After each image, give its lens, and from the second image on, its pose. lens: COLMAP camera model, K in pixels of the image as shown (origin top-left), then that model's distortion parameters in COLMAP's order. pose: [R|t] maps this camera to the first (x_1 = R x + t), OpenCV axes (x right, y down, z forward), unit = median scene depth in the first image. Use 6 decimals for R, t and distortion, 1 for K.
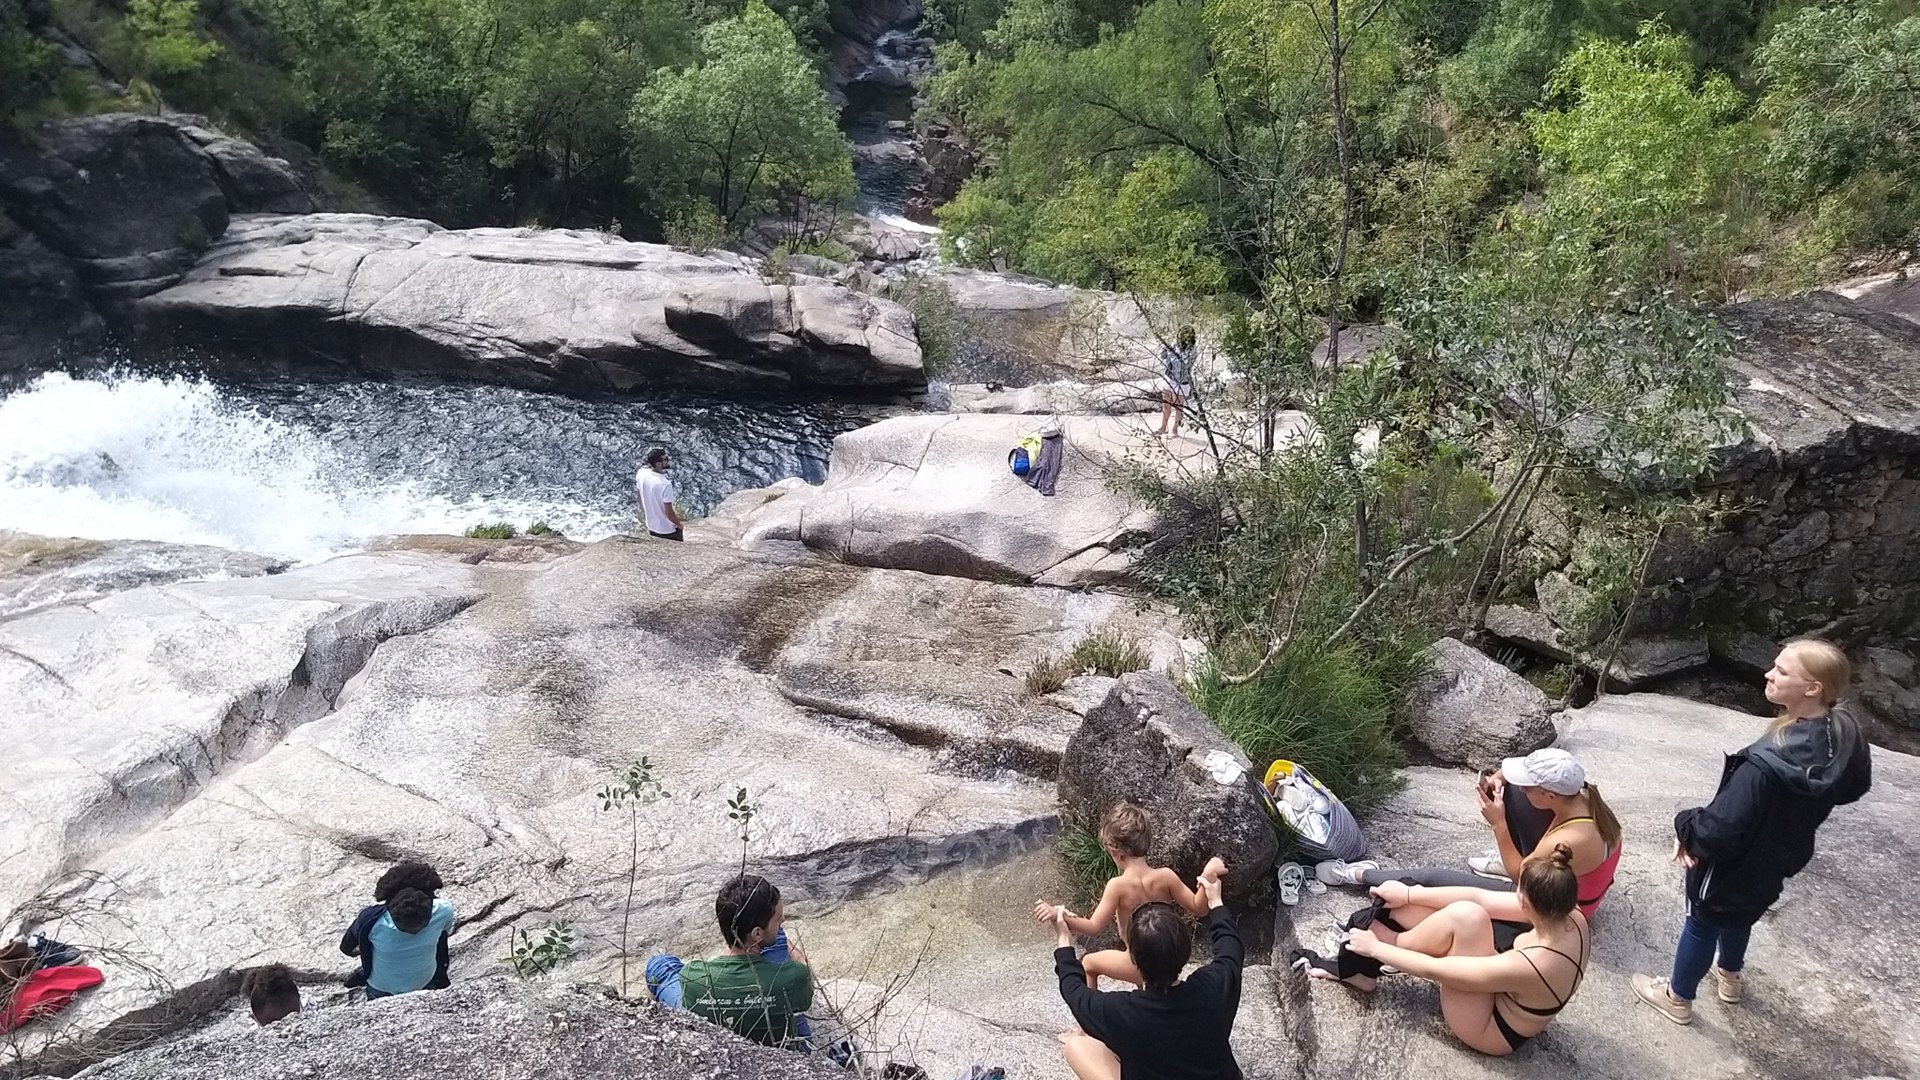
lens RADIAL K [[1518.1, 0, 964.8], [0, 1518.1, 570.3], [0, 0, 1]] dist [0.072170, -0.154457]
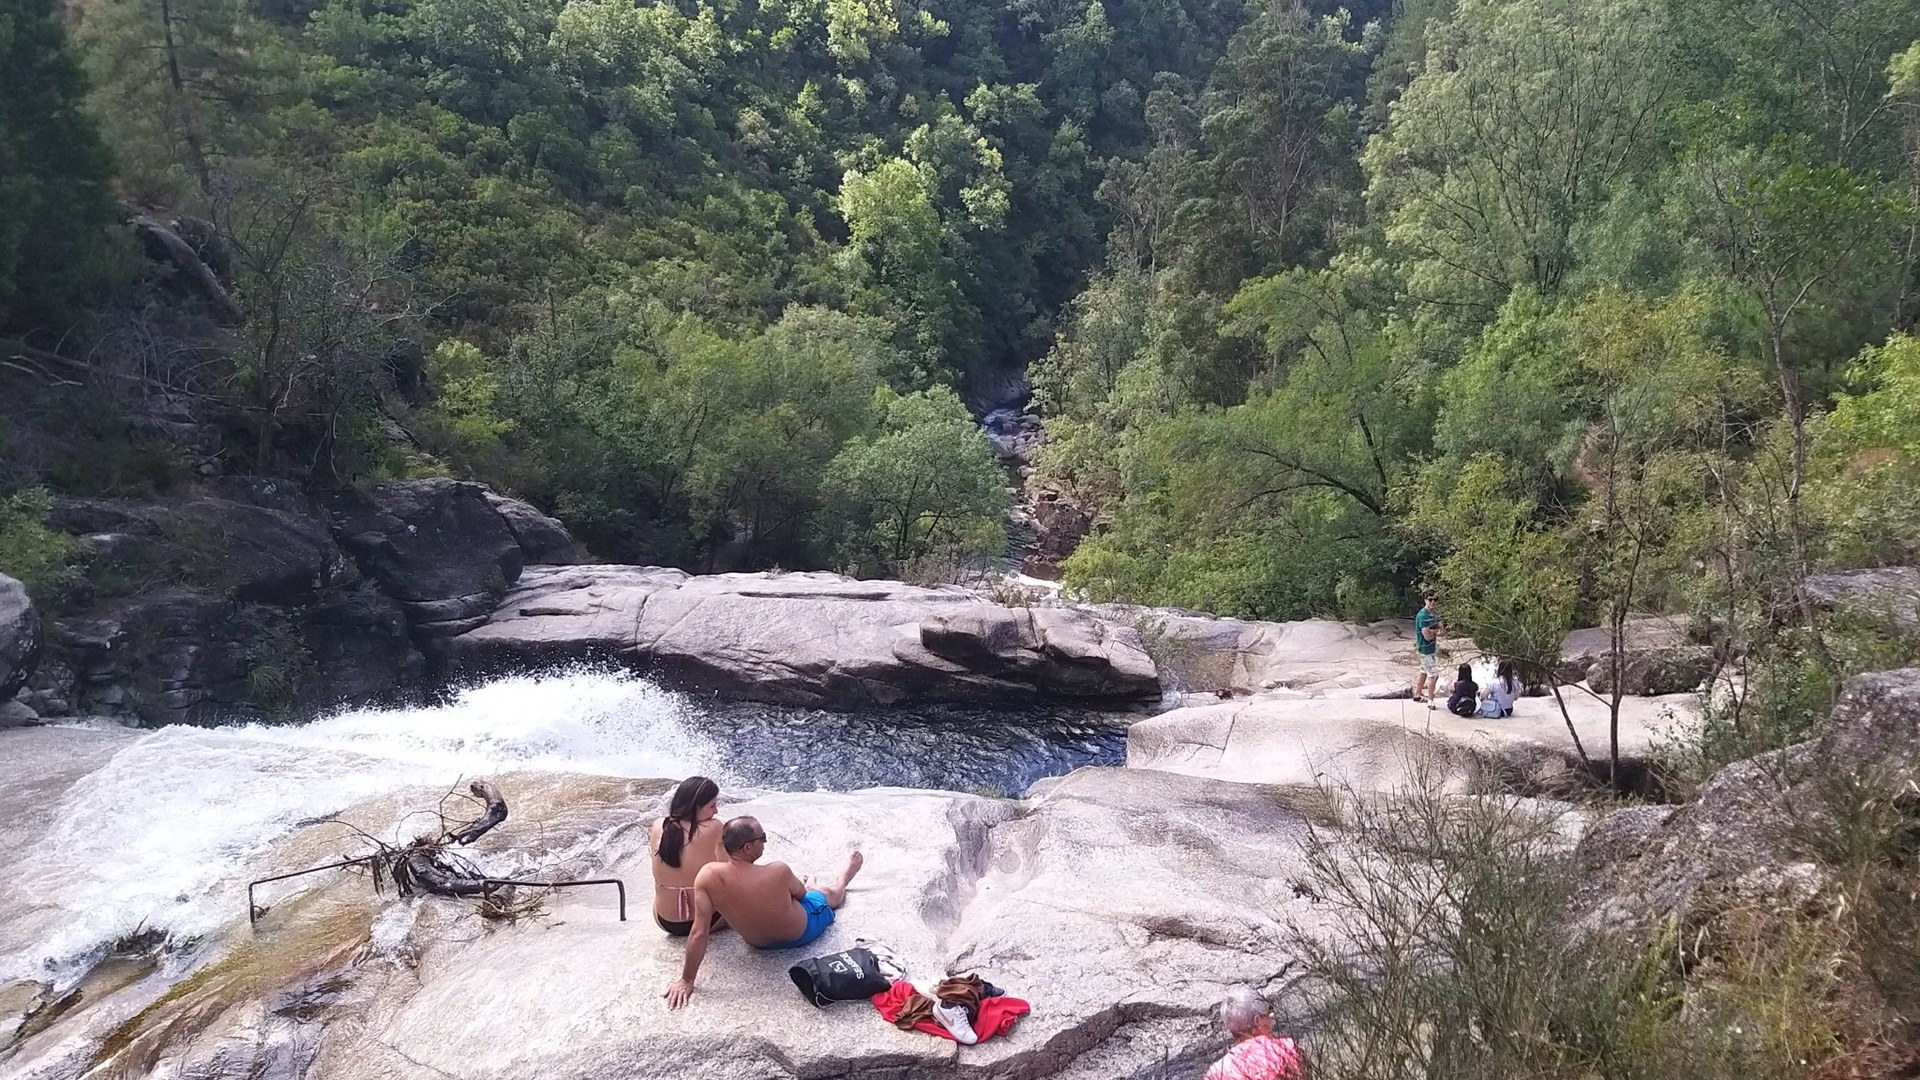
lens RADIAL K [[1518.1, 0, 964.8], [0, 1518.1, 570.3], [0, 0, 1]] dist [0.072170, -0.154457]
pose [[0.998896, -0.032473, -0.033958, -0.123836], [0.023461, 0.970902, -0.238324, 0.047022], [0.040709, 0.237264, 0.970592, -0.072343]]
